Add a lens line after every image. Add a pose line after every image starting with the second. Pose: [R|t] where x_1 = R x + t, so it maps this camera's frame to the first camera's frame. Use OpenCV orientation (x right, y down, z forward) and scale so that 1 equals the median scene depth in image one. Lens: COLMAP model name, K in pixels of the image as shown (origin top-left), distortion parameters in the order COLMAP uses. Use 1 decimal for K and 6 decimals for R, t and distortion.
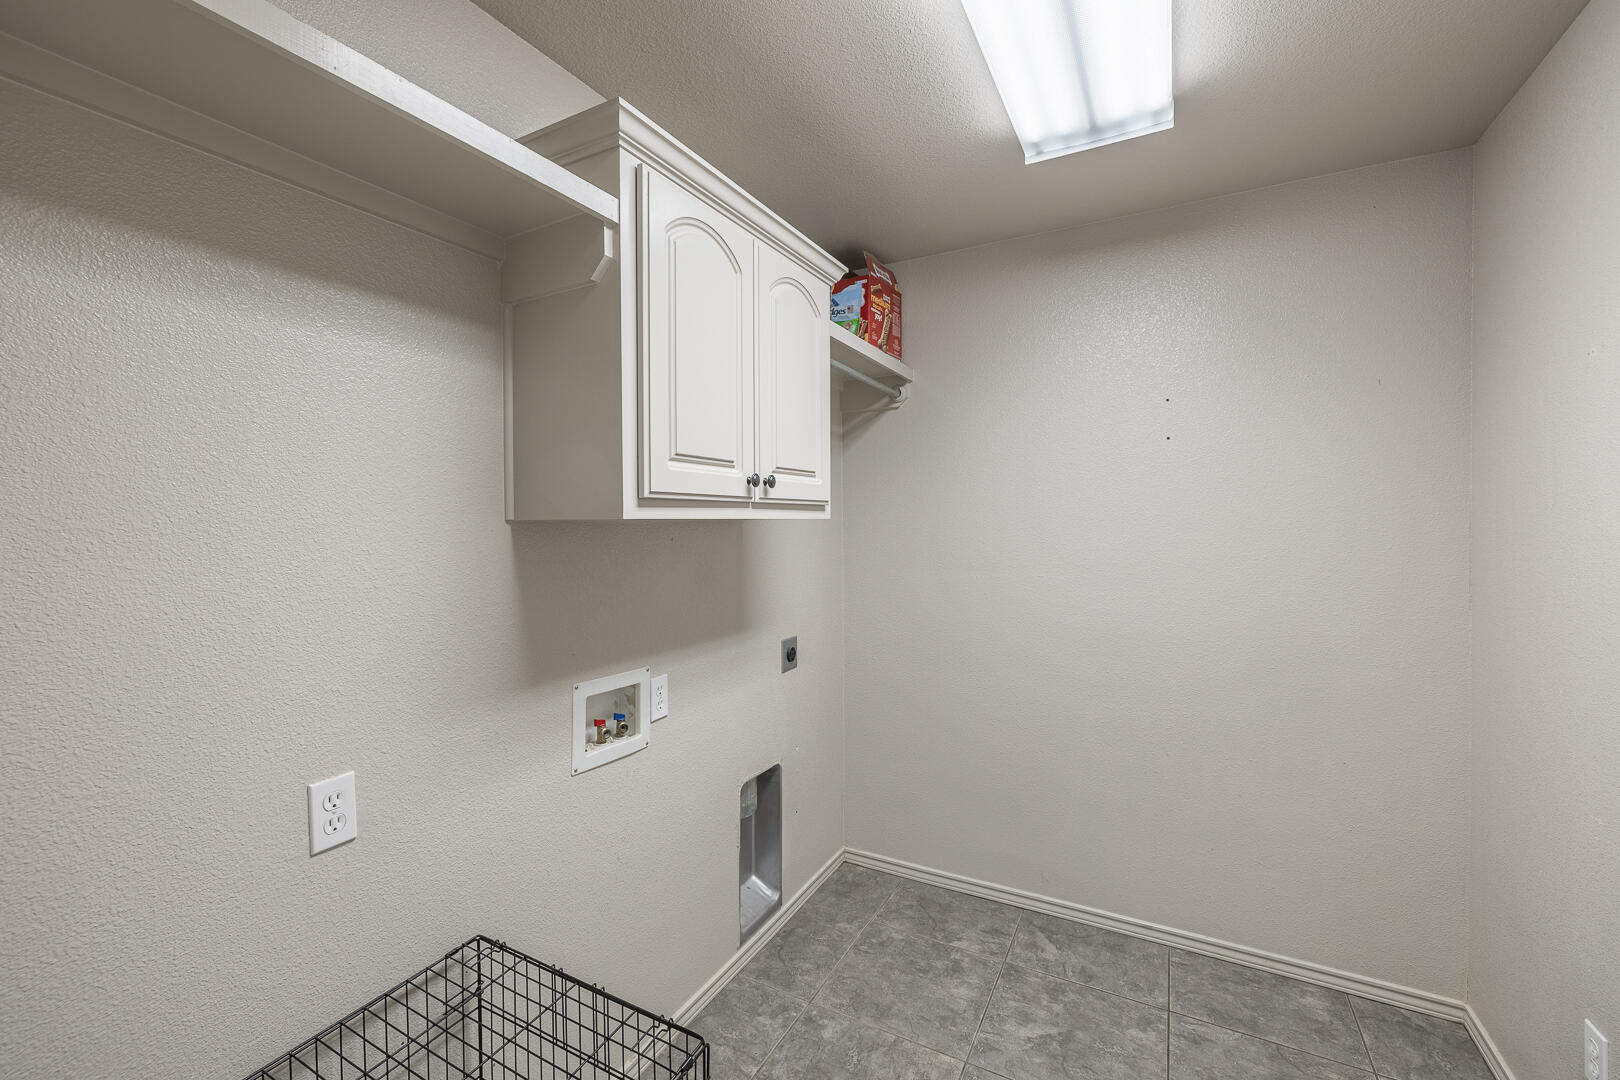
lens RADIAL K [[683.4, 0, 805.7], [0, 683.4, 539.0], [0, 0, 1]] dist [0.002039, -0.000639]
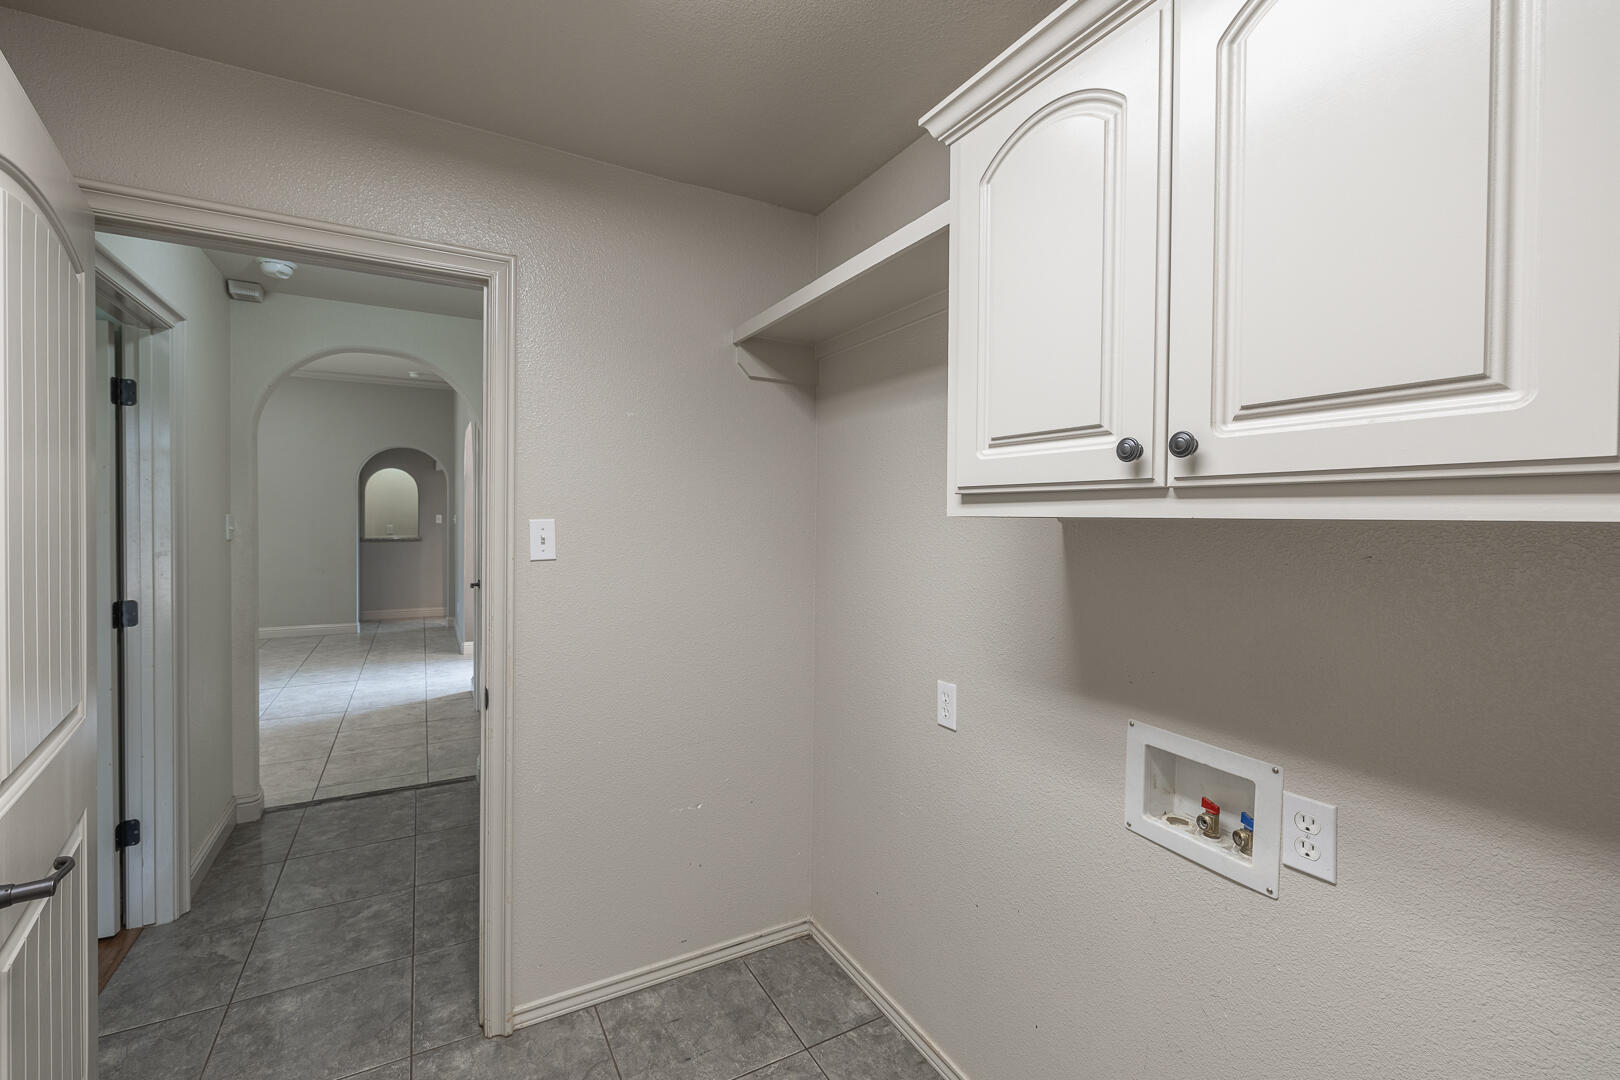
lens RADIAL K [[683.4, 0, 801.2], [0, 683.4, 526.6], [0, 0, 1]] dist [0.002039, -0.000639]
pose [[-0.537488, 0.011305, -0.843195, 0.561699], [-0.031128, 0.998963, 0.033236, -0.032763], [0.842697, 0.044110, -0.536579, 1.095224]]
